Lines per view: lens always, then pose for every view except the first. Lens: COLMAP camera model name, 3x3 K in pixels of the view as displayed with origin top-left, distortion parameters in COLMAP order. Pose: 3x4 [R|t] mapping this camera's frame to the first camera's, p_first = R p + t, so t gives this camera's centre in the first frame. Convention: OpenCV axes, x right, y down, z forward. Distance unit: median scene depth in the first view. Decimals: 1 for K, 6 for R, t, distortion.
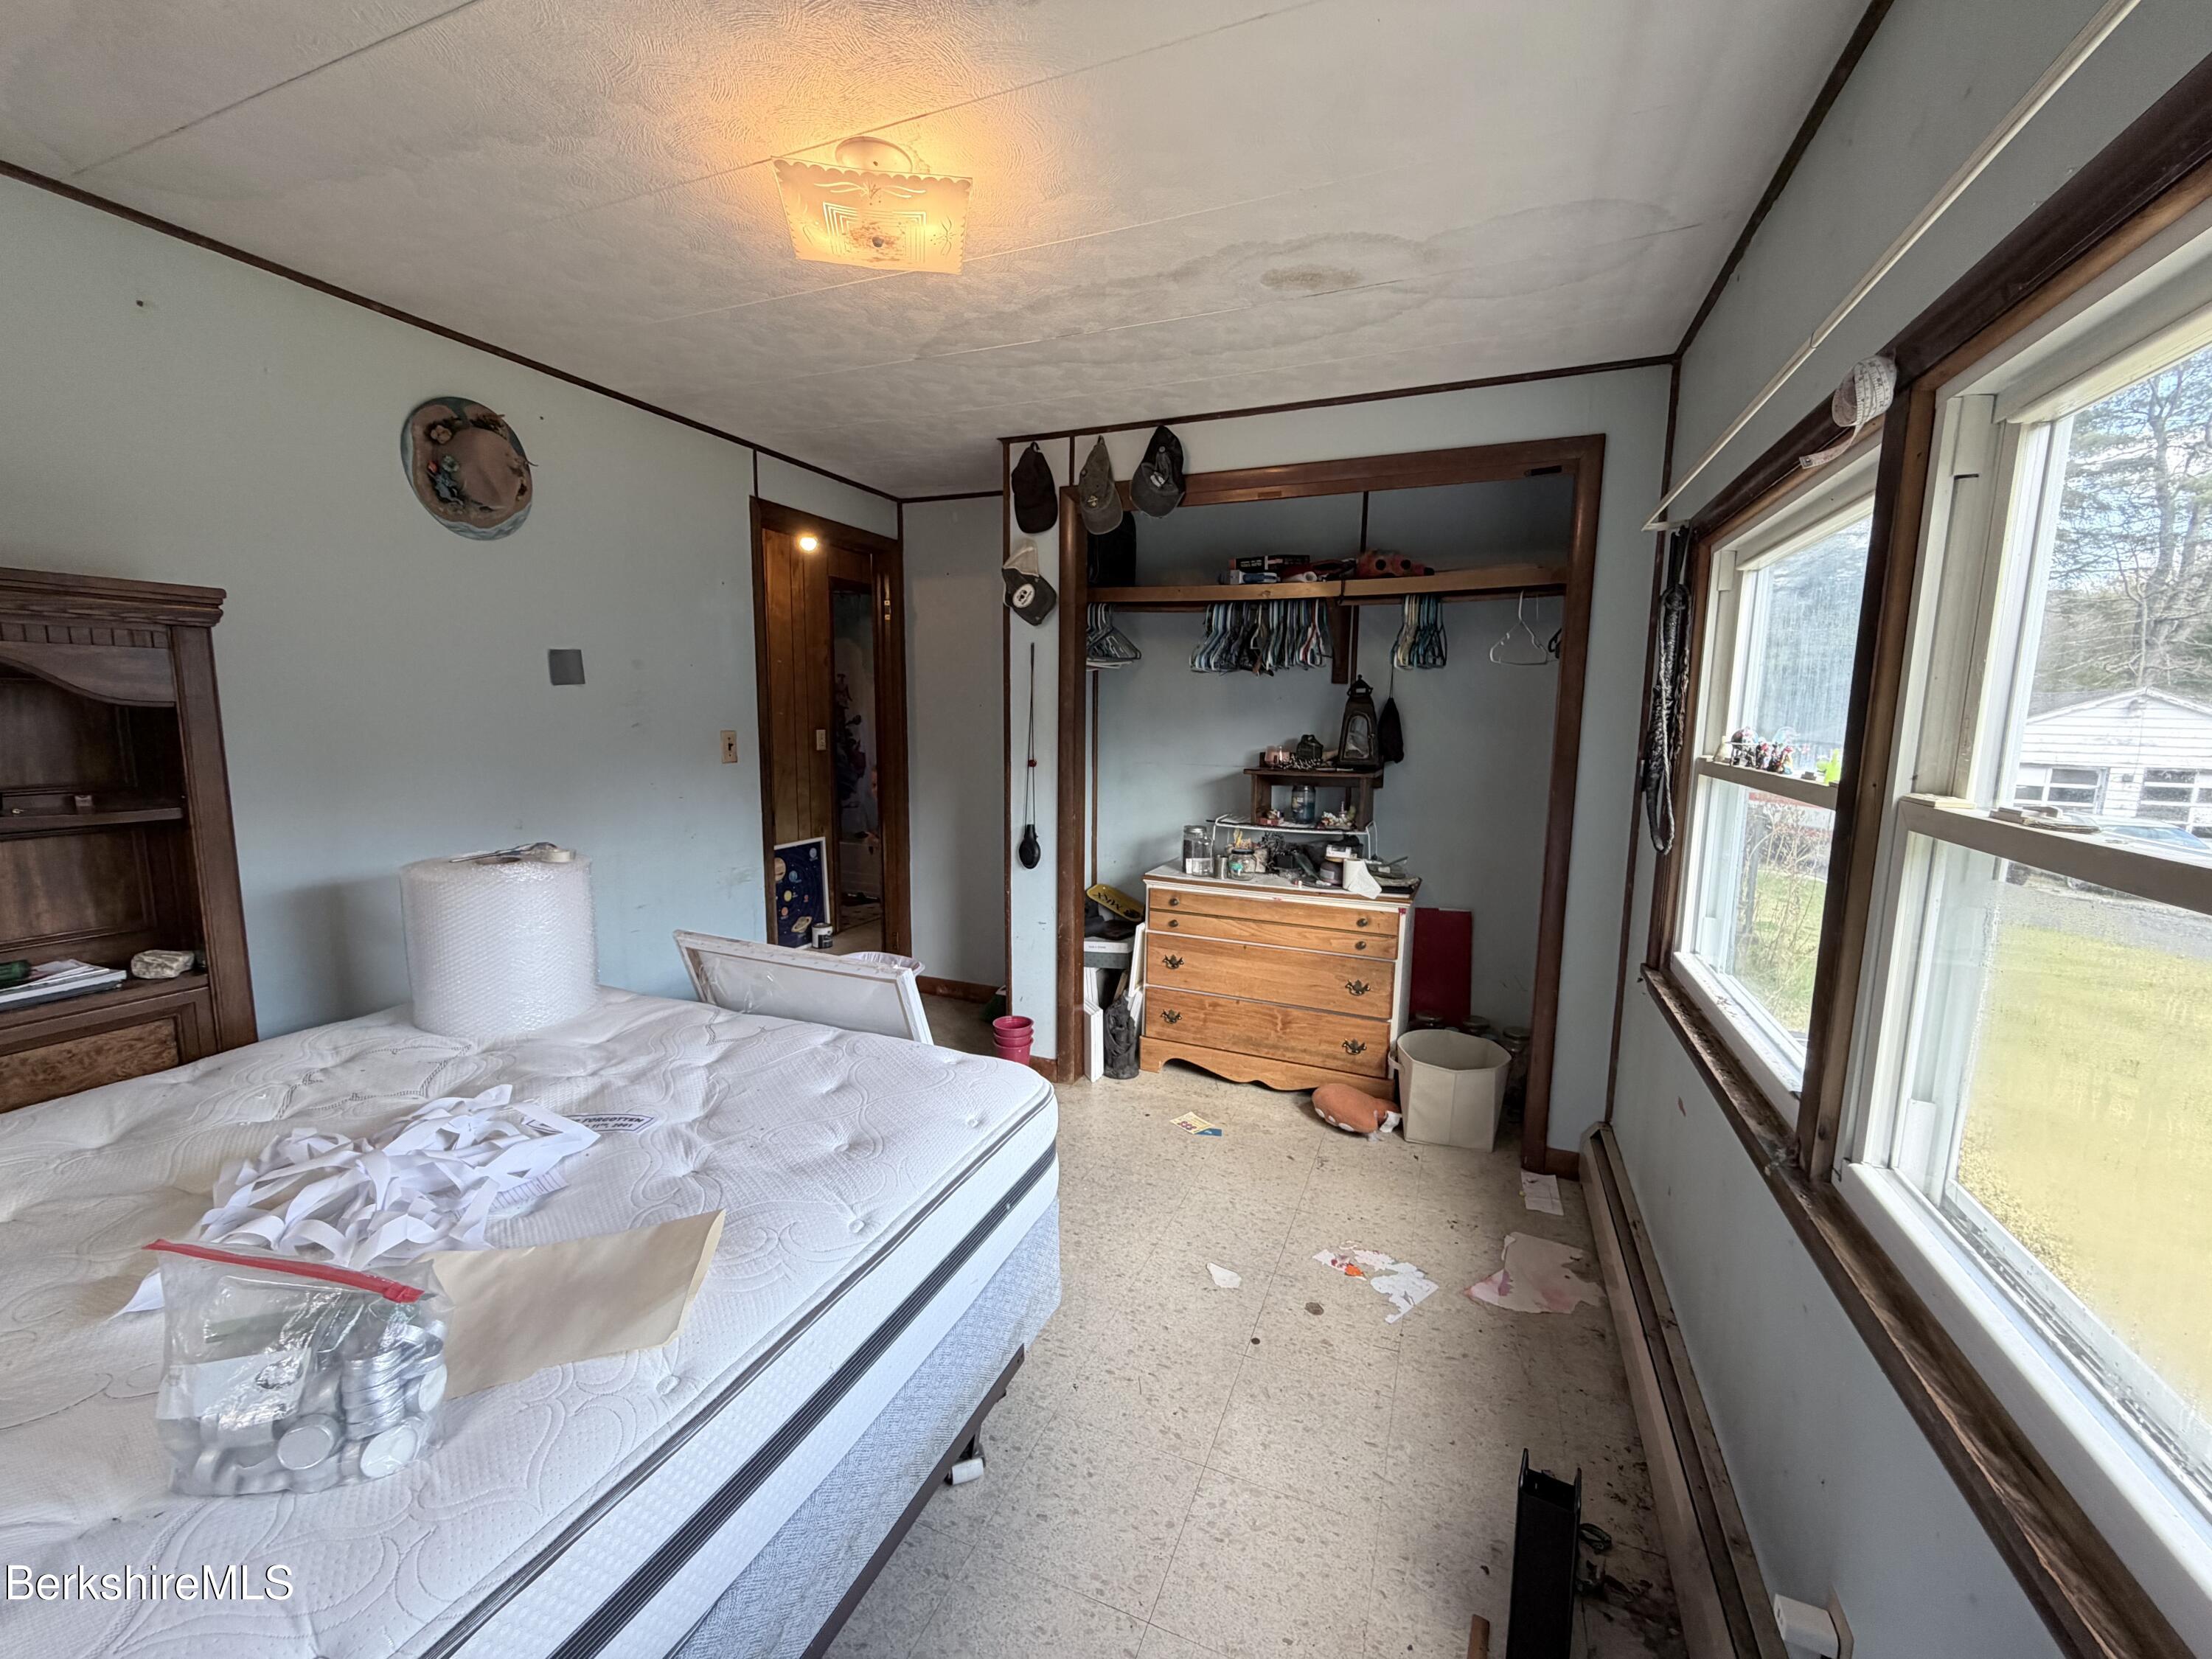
lens RADIAL K [[877.2, 0, 1105.3], [0, 877.2, 826.9], [0, 0, 1]] dist [-0.000080, 0.000108]
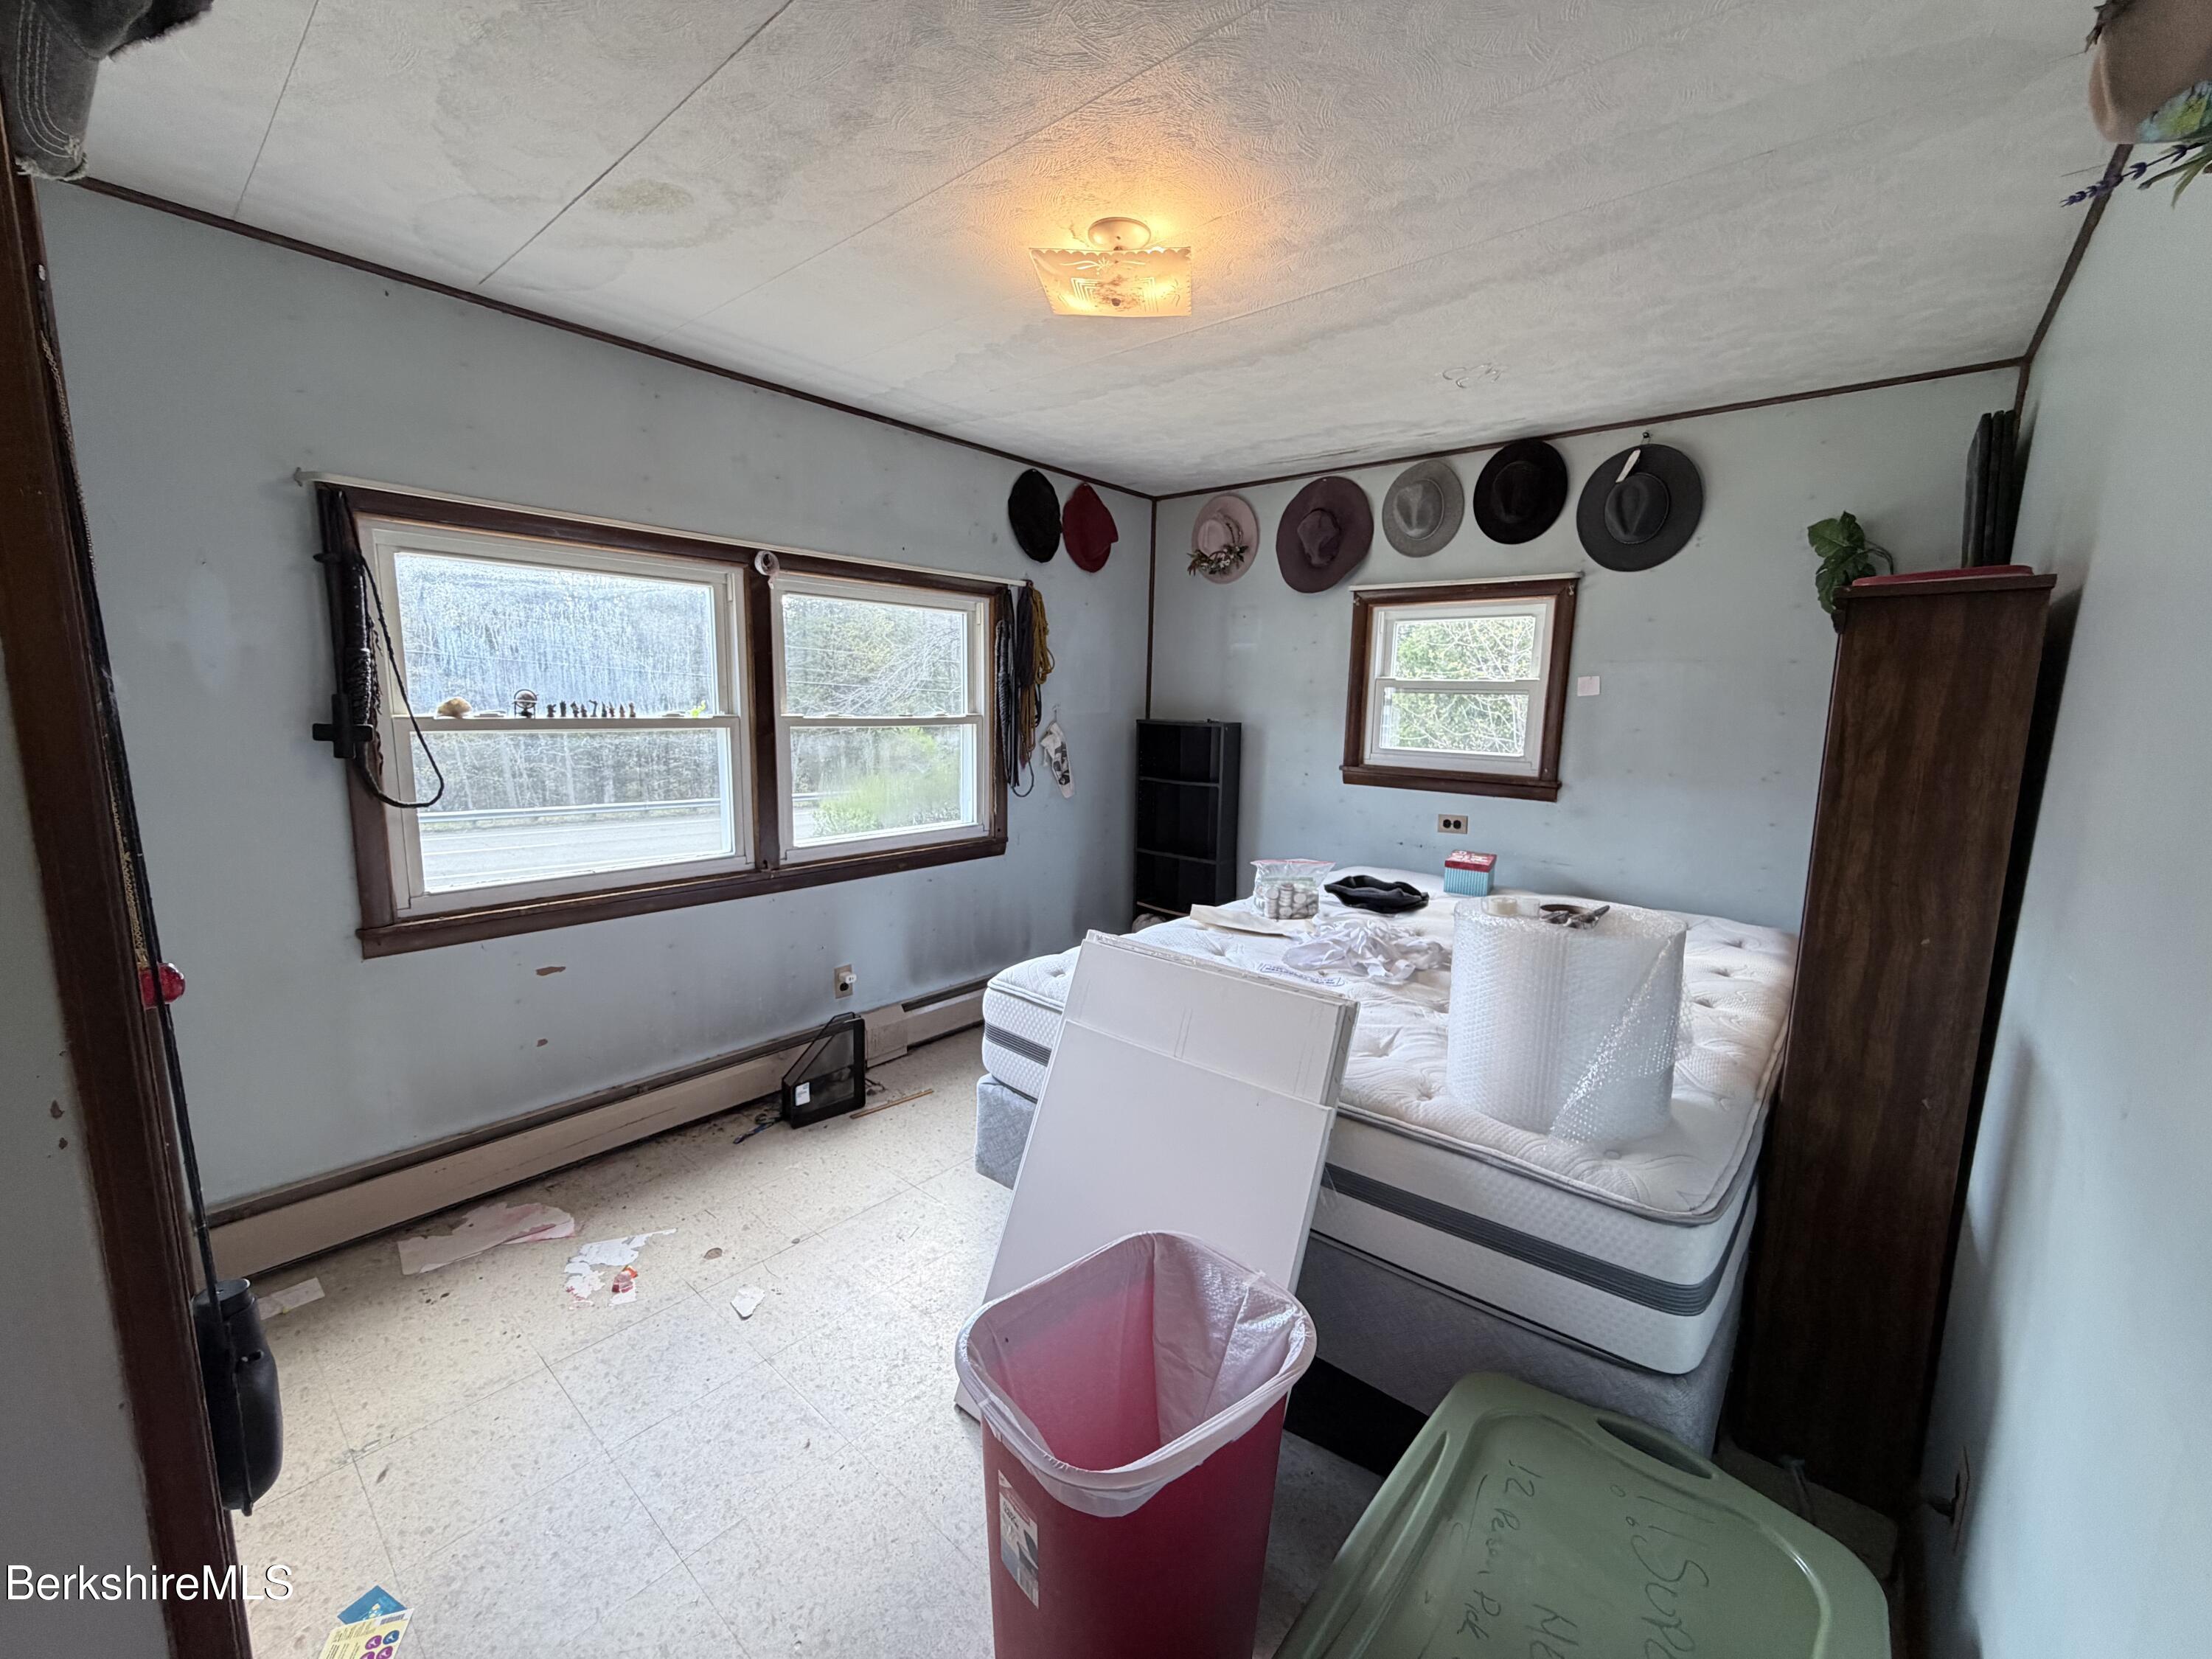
lens RADIAL K [[877.2, 0, 1105.4], [0, 877.2, 831.2], [0, 0, 1]] dist [-0.000080, 0.000108]
pose [[-0.952091, -0.079517, 0.295296, -0.465241], [0.006640, 0.960001, 0.279916, -0.223802], [-0.305743, 0.268467, -0.913481, 1.622515]]
